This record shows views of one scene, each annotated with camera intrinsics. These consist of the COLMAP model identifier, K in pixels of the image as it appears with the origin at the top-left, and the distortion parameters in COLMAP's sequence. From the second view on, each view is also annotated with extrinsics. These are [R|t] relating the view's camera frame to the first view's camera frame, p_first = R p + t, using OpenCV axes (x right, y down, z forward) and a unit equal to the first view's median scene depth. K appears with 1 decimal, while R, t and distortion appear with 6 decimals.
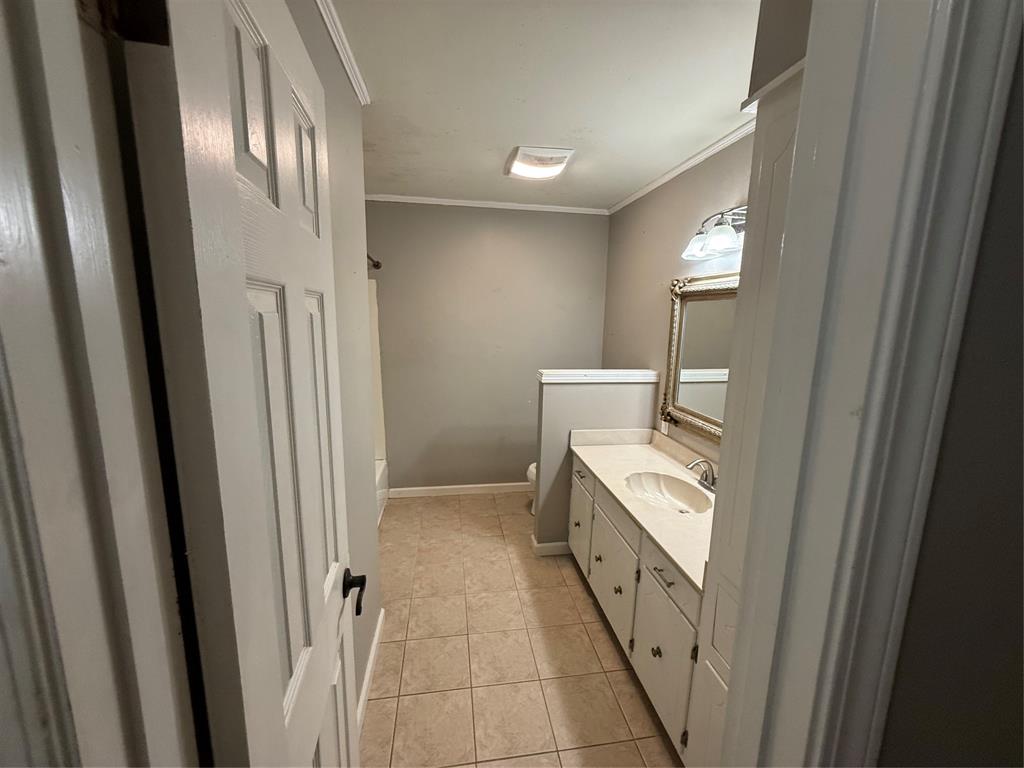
lens RADIAL K [[410.1, 0, 516.4], [0, 410.1, 384.9], [0, 0, 1]] dist [0.000339, -0.000006]
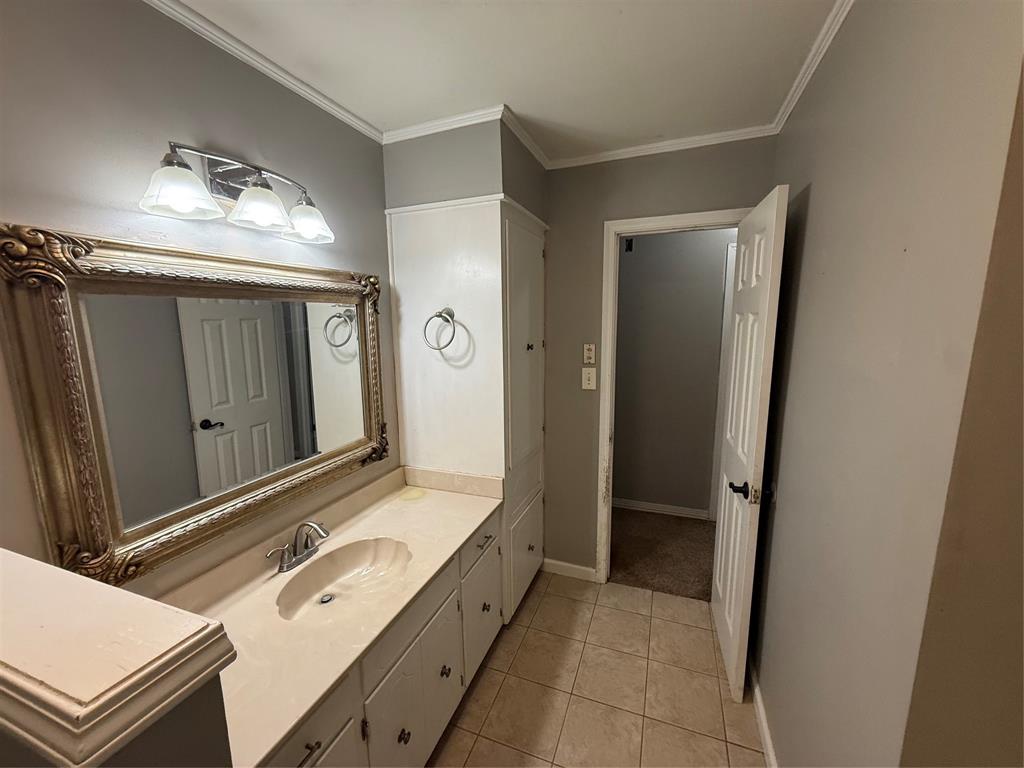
lens RADIAL K [[410.1, 0, 516.4], [0, 410.1, 384.9], [0, 0, 1]] dist [0.000339, -0.000006]
pose [[-0.865392, -0.081526, 0.494418, -0.223873], [0.084549, 0.948774, 0.304434, -0.257444], [-0.493910, 0.305257, -0.814169, 1.449890]]
